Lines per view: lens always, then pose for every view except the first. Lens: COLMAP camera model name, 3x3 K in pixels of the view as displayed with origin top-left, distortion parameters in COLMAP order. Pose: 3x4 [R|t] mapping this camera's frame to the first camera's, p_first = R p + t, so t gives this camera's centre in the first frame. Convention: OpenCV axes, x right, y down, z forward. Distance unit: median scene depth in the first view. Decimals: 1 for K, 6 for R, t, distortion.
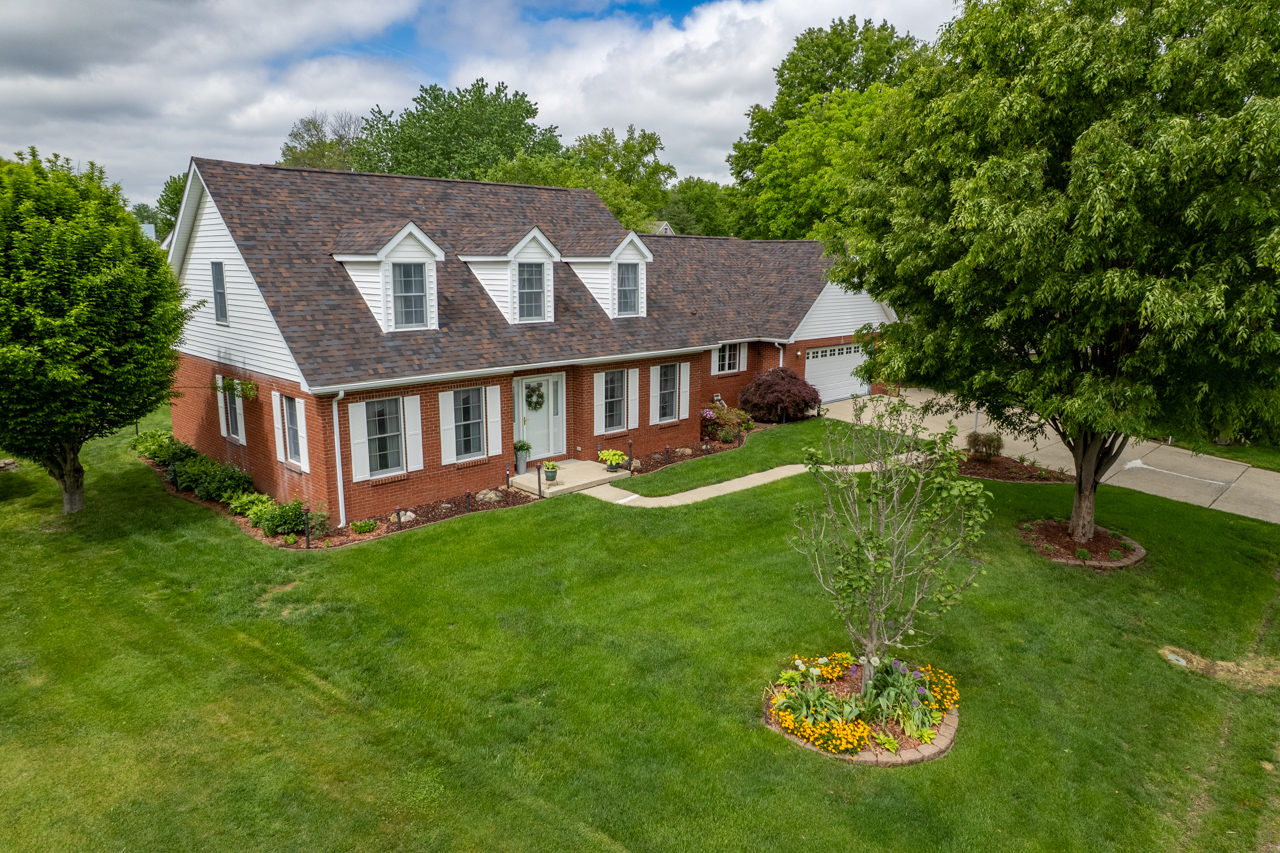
lens RADIAL K [[820.4, 0, 640.0], [0, 820.4, 426.5], [0, 0, 1]] dist [-0.080257, 0.072102]
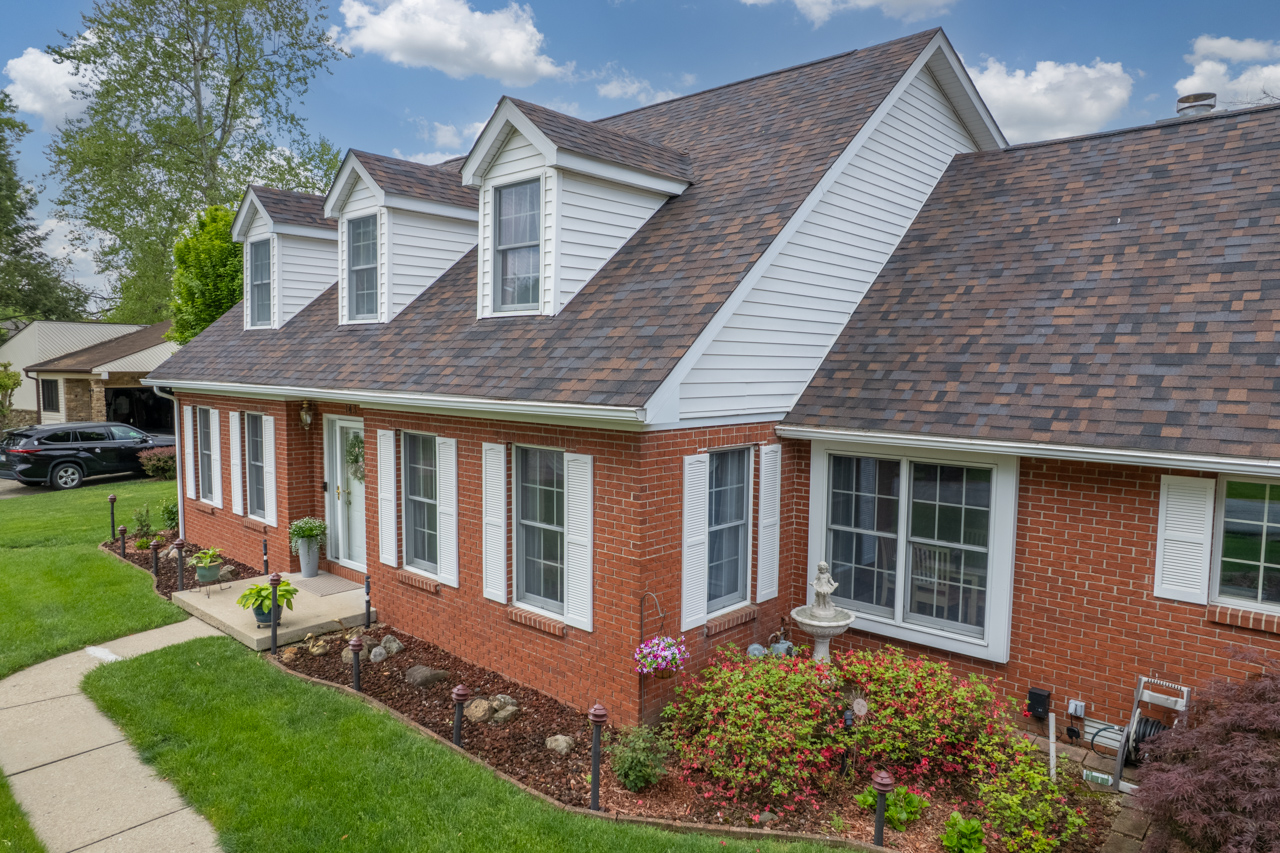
lens RADIAL K [[820.4, 0, 640.0], [0, 820.4, 426.5], [0, 0, 1]] dist [-0.080257, 0.072102]
pose [[0.027827, 0.080705, -0.996349, 0.477435], [-0.195427, 0.977941, 0.073756, -0.148480], [0.980323, 0.192661, 0.042986, 1.286648]]
